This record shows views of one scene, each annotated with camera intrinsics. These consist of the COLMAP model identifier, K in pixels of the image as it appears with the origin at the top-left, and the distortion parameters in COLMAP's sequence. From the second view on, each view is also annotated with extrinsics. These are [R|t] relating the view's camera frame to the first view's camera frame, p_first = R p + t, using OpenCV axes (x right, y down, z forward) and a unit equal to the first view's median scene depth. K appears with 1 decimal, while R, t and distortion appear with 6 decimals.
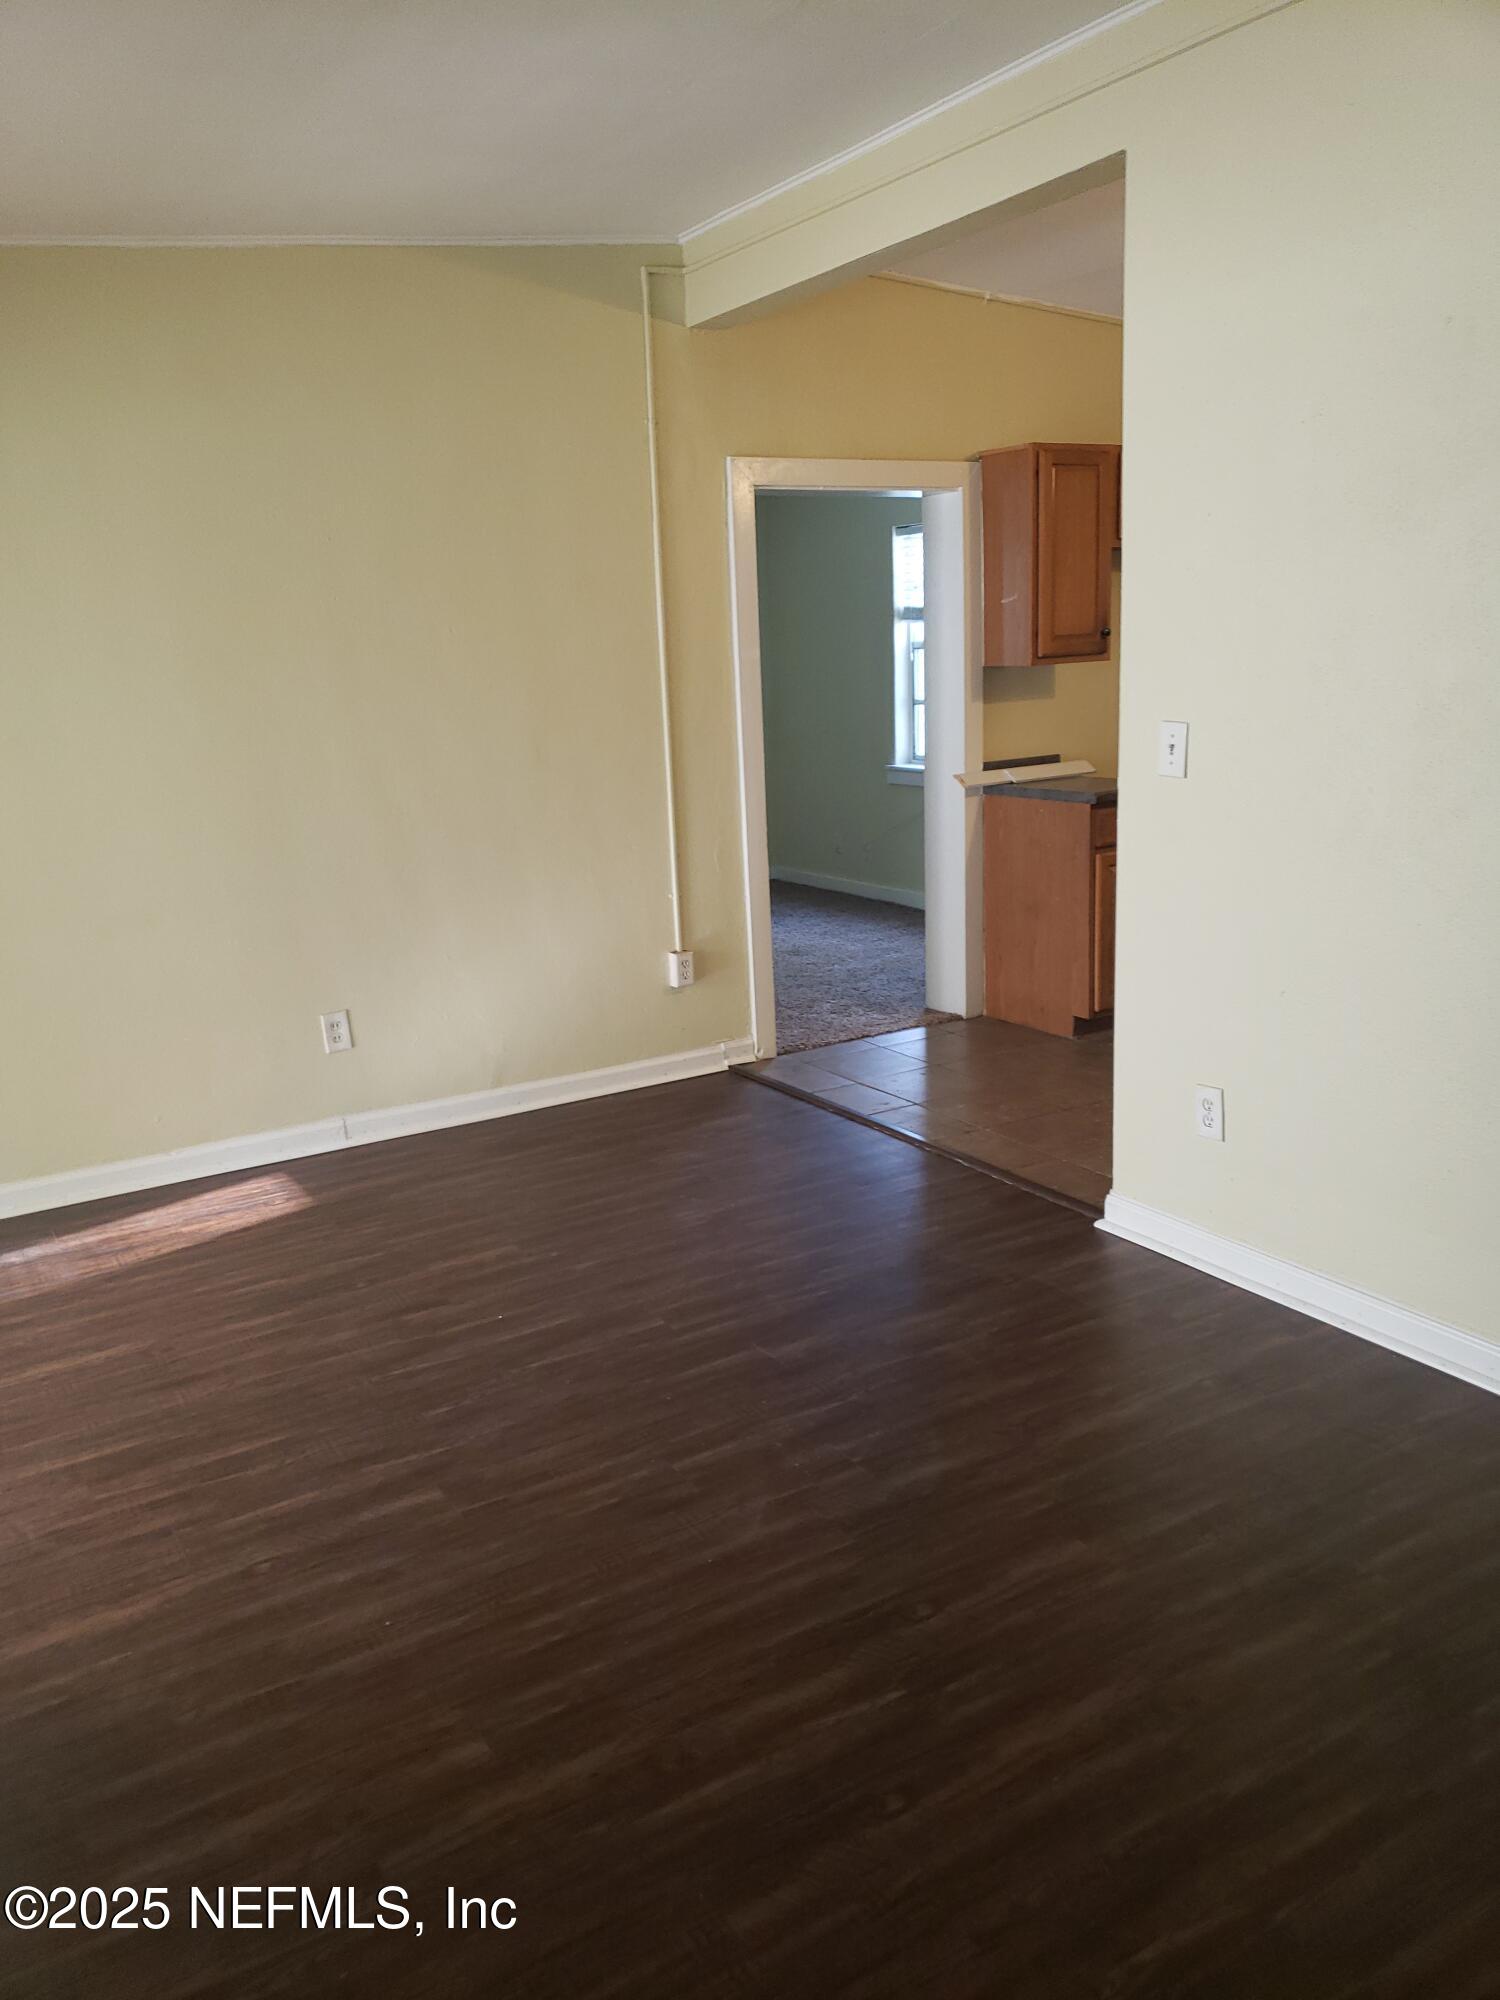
lens RADIAL K [[1576.0, 0, 732.6], [0, 1576.0, 1012.7], [0, 0, 1]] dist [0.008225, 0.028054]
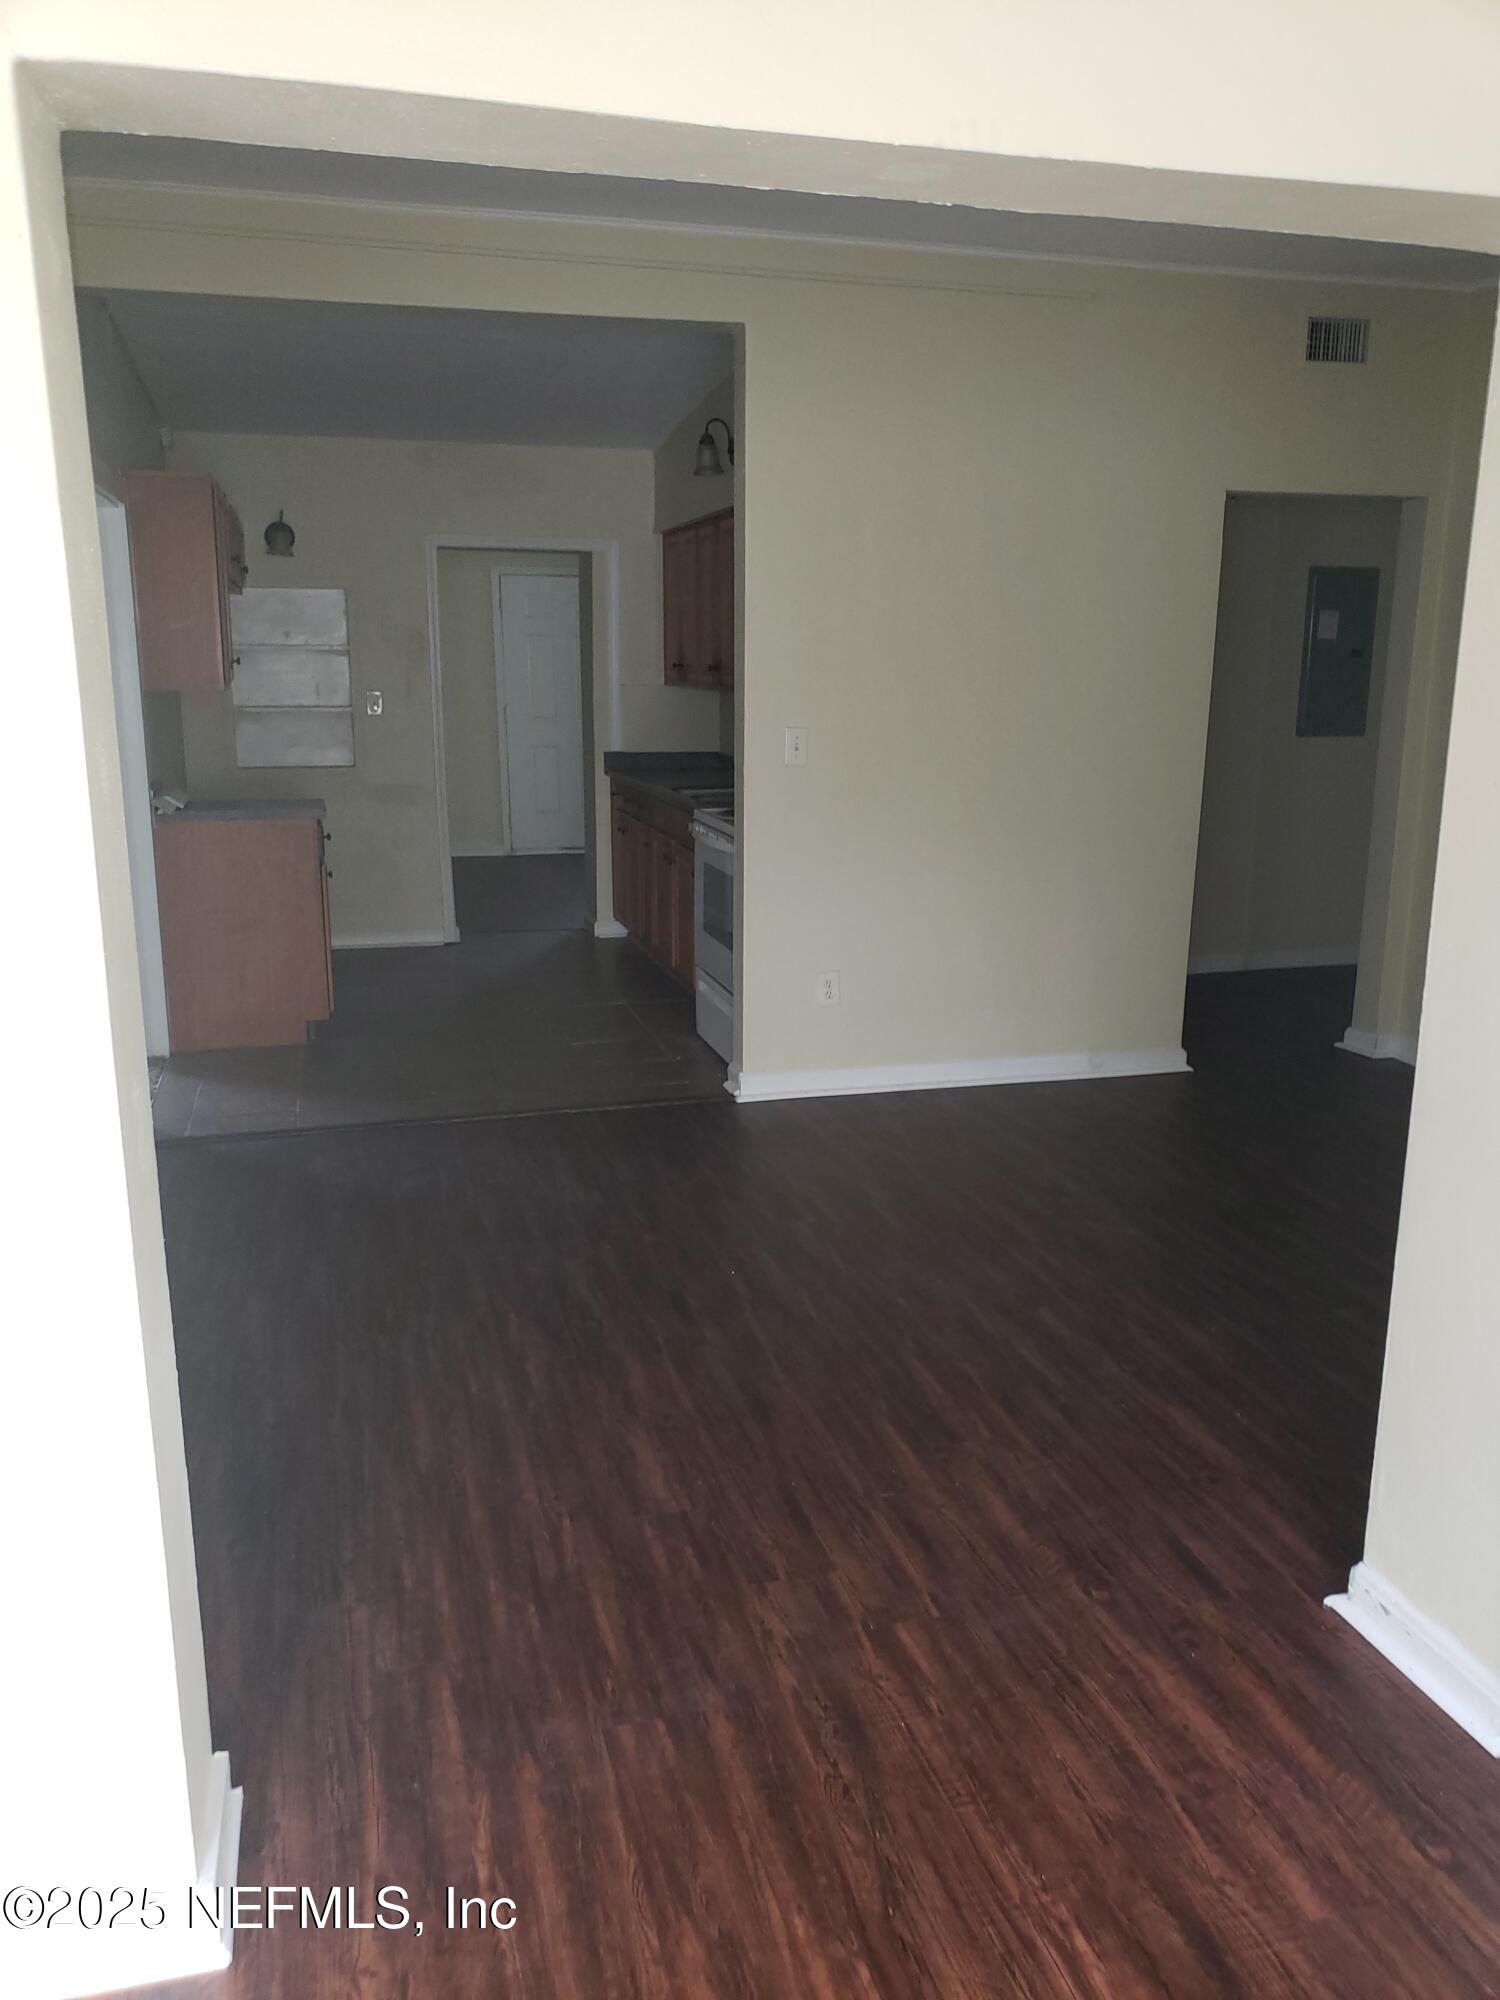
lens RADIAL K [[1576.0, 0, 747.8], [0, 1576.0, 999.2], [0, 0, 1]] dist [0.008225, 0.028054]
pose [[0.253027, -0.157571, 0.954541, -1.172344], [0.204864, 0.973000, 0.106313, -0.104073], [-0.945520, 0.168651, 0.278476, 0.673461]]
